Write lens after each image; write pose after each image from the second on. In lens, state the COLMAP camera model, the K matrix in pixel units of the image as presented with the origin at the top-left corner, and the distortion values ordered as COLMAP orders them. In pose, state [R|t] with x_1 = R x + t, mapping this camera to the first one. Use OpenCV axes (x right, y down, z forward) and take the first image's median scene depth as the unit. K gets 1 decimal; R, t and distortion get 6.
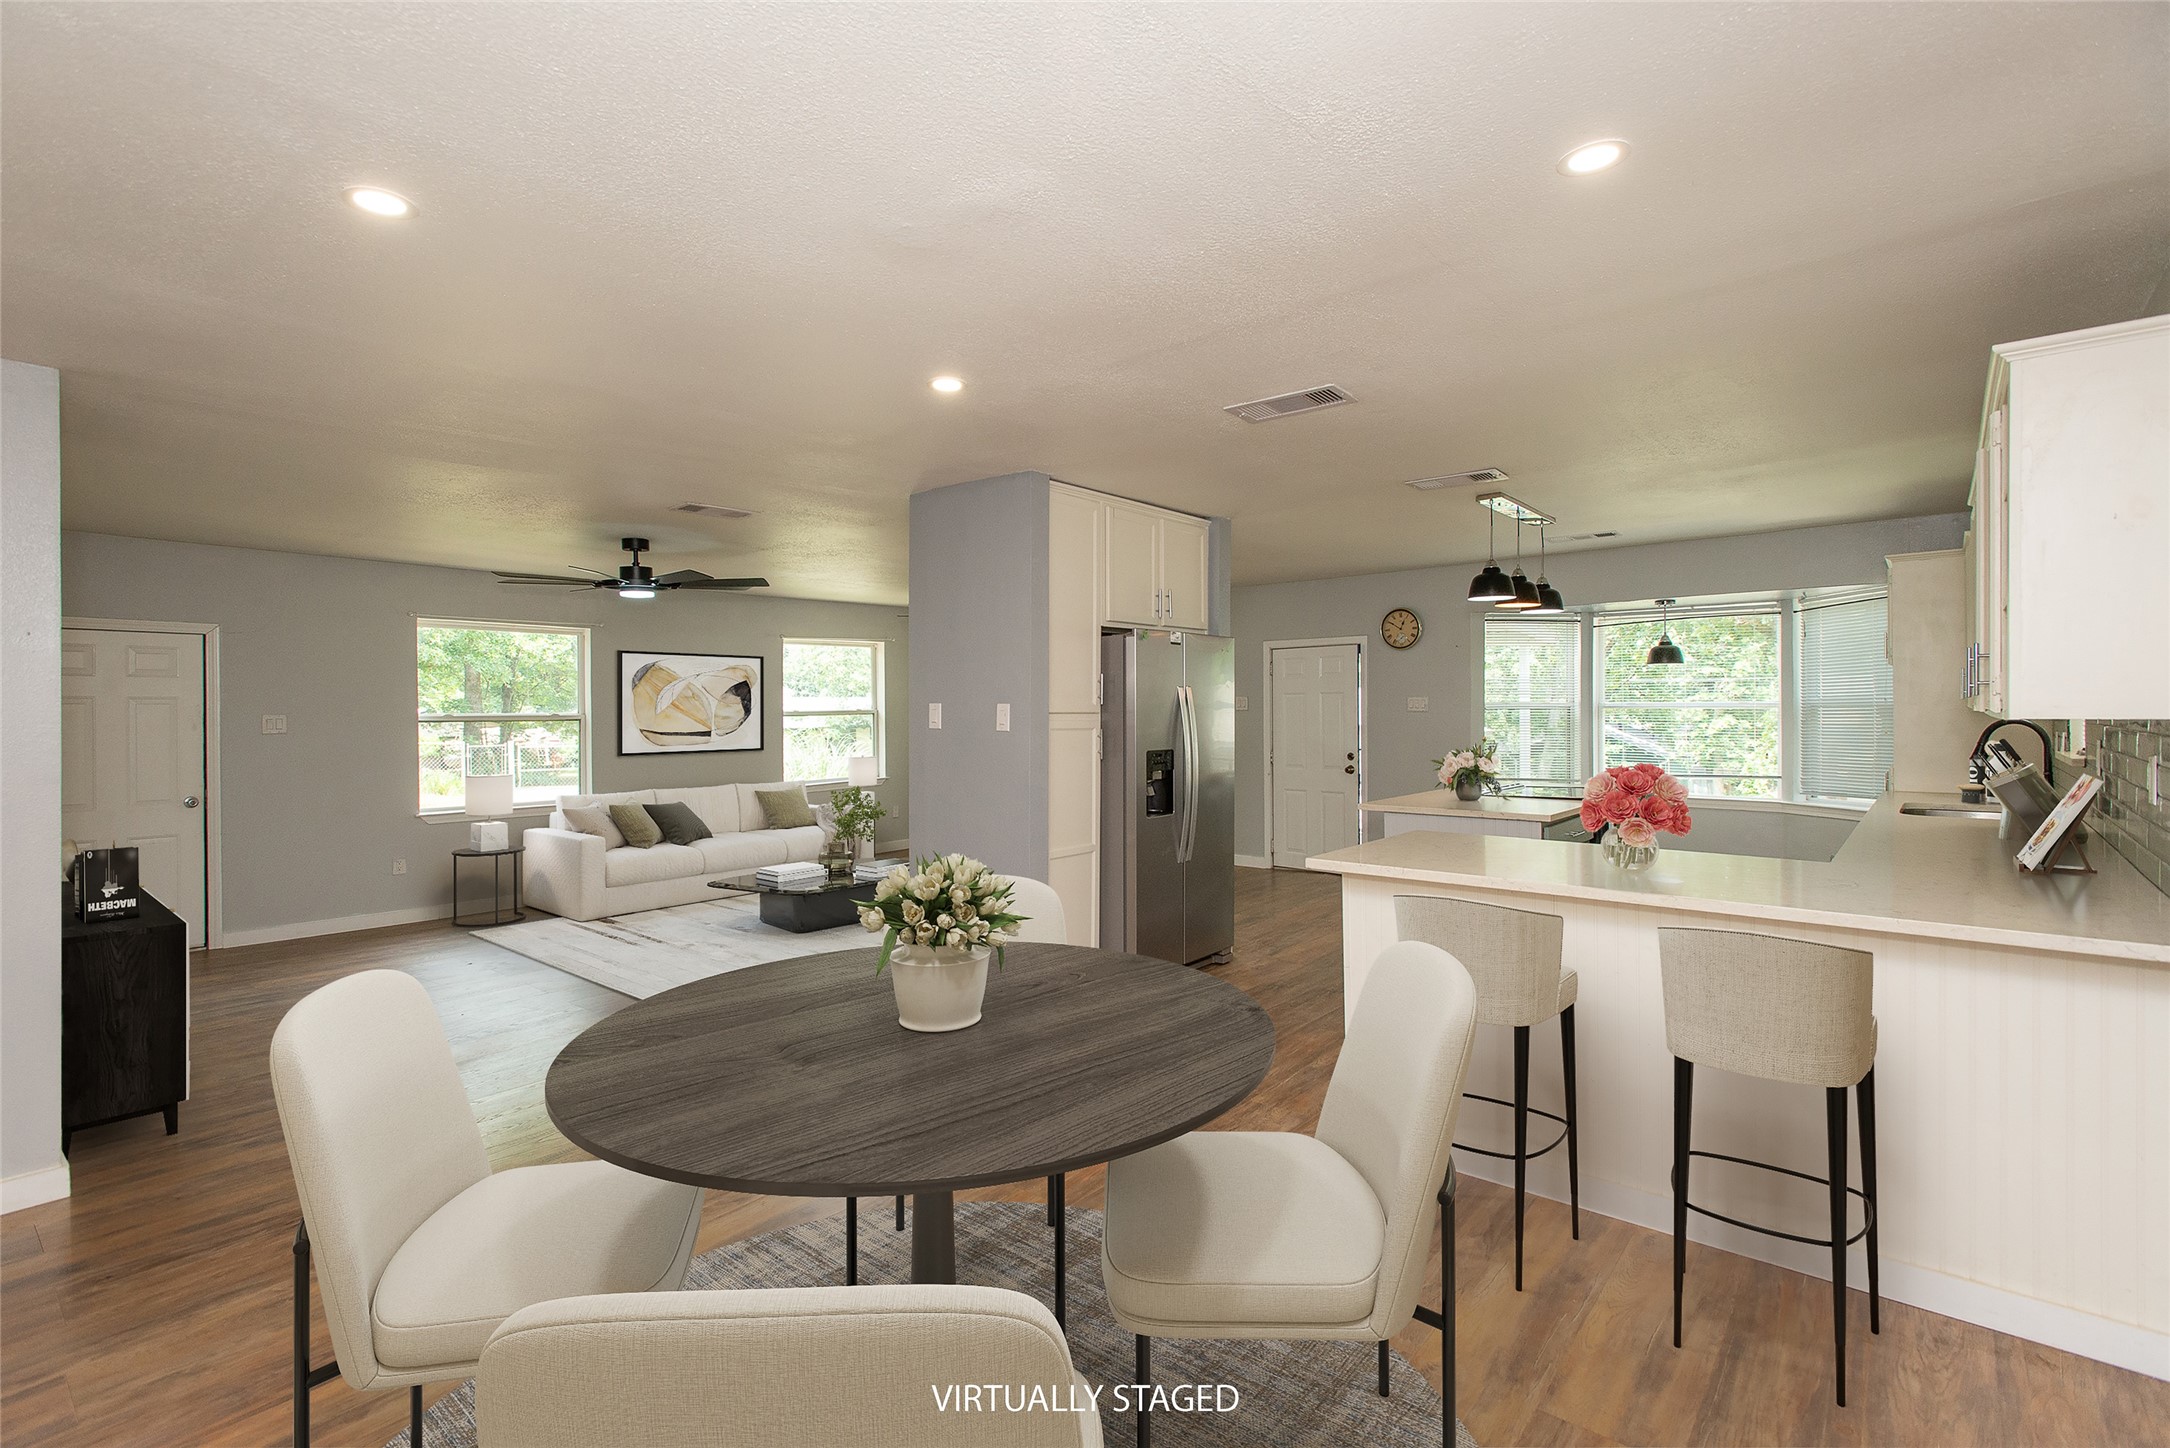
lens RADIAL K [[1027.4, 0, 1062.5], [0, 1027.4, 714.5], [0, 0, 1]] dist [0.017242, -0.003980]
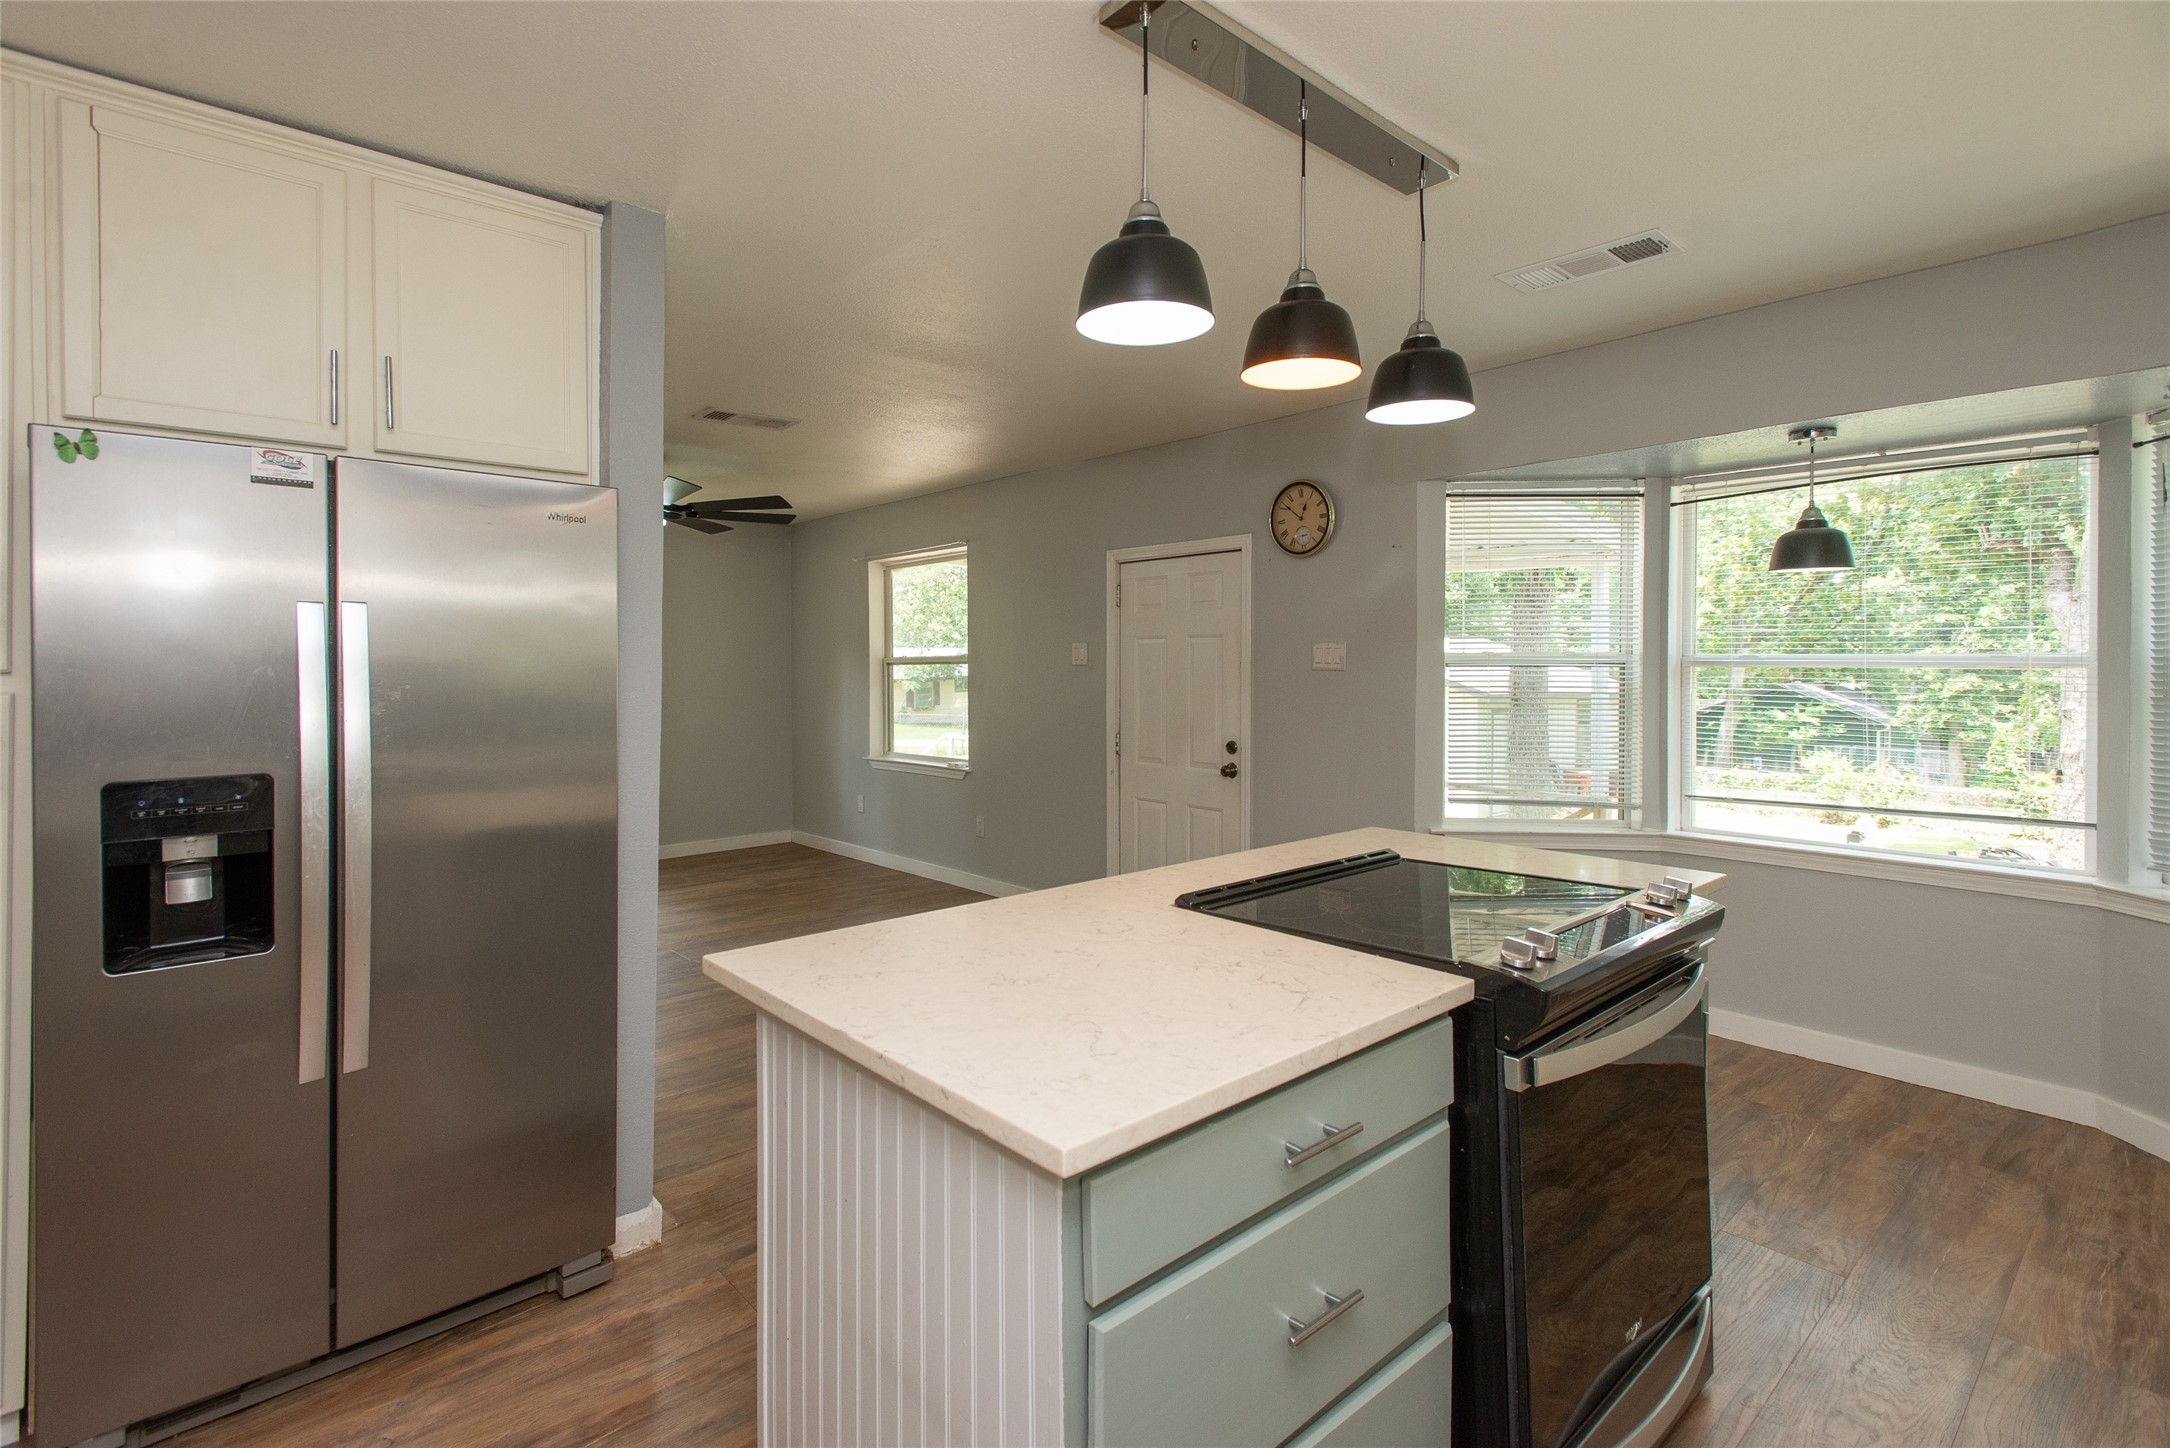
lens RADIAL K [[1027.4, 0, 1070.3], [0, 1027.4, 668.1], [0, 0, 1]] dist [0.017242, -0.003980]
pose [[0.989849, 0.006575, -0.141974, 0.316846], [-0.006345, 0.999978, 0.002068, -0.004114], [0.141984, -0.001147, 0.989868, 0.486592]]
